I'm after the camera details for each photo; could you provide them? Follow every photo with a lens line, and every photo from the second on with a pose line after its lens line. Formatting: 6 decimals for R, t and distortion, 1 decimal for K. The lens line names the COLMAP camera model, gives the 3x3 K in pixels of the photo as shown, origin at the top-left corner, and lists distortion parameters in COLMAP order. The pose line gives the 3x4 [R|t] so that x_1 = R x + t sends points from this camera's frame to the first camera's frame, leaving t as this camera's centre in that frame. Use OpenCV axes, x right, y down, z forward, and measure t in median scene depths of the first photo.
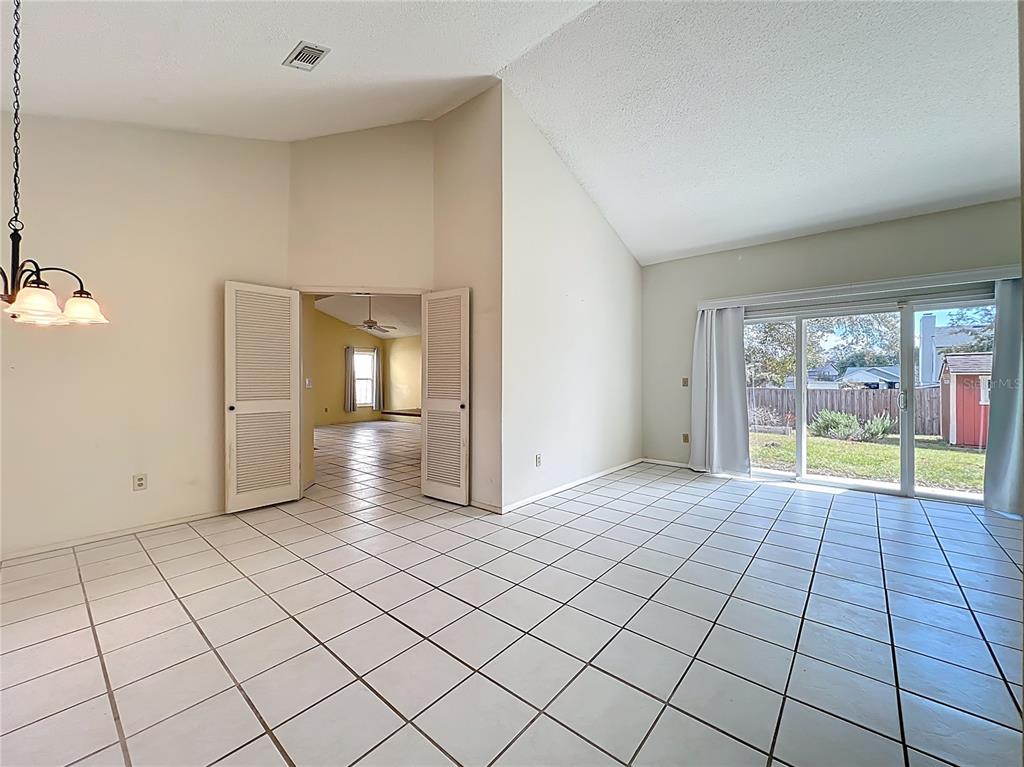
lens RADIAL K [[418.6, 0, 506.2], [0, 418.6, 383.6], [0, 0, 1]] dist [0.000762, -0.000108]
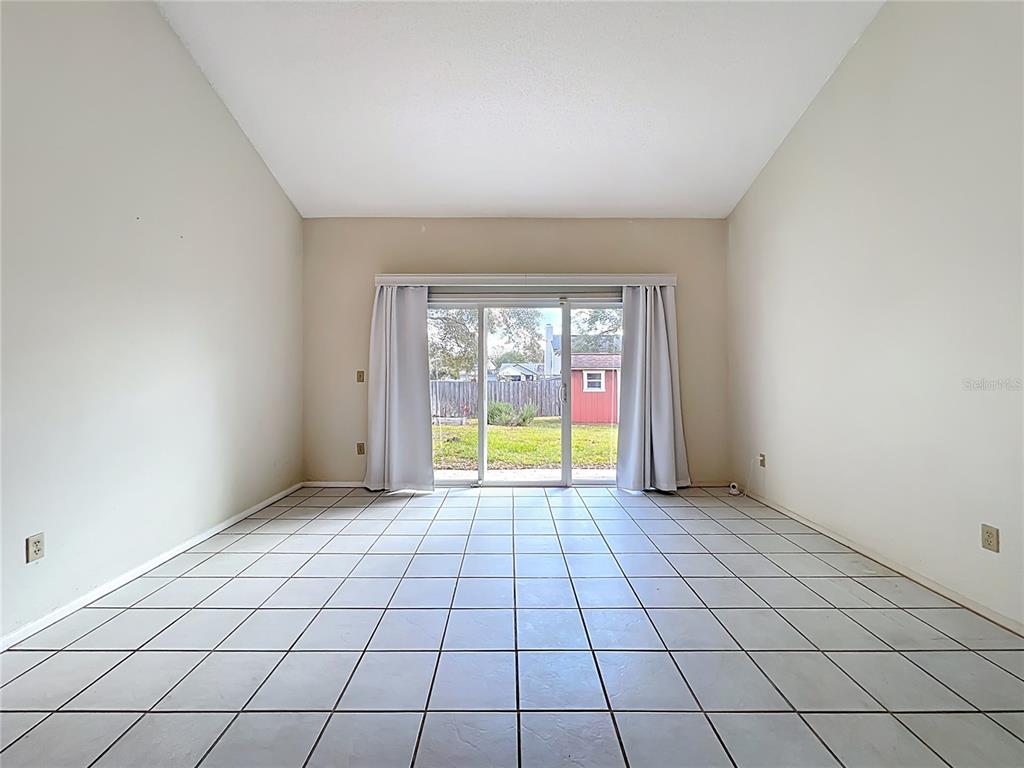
lens RADIAL K [[414.6, 0, 511.7], [0, 414.6, 376.1], [0, 0, 1]] dist [-0.002059, -0.000293]
pose [[0.754184, -0.002989, 0.656656, 0.110125], [0.003779, 0.999993, 0.000212, -0.002197], [-0.656652, 0.002322, 0.754190, 0.192043]]
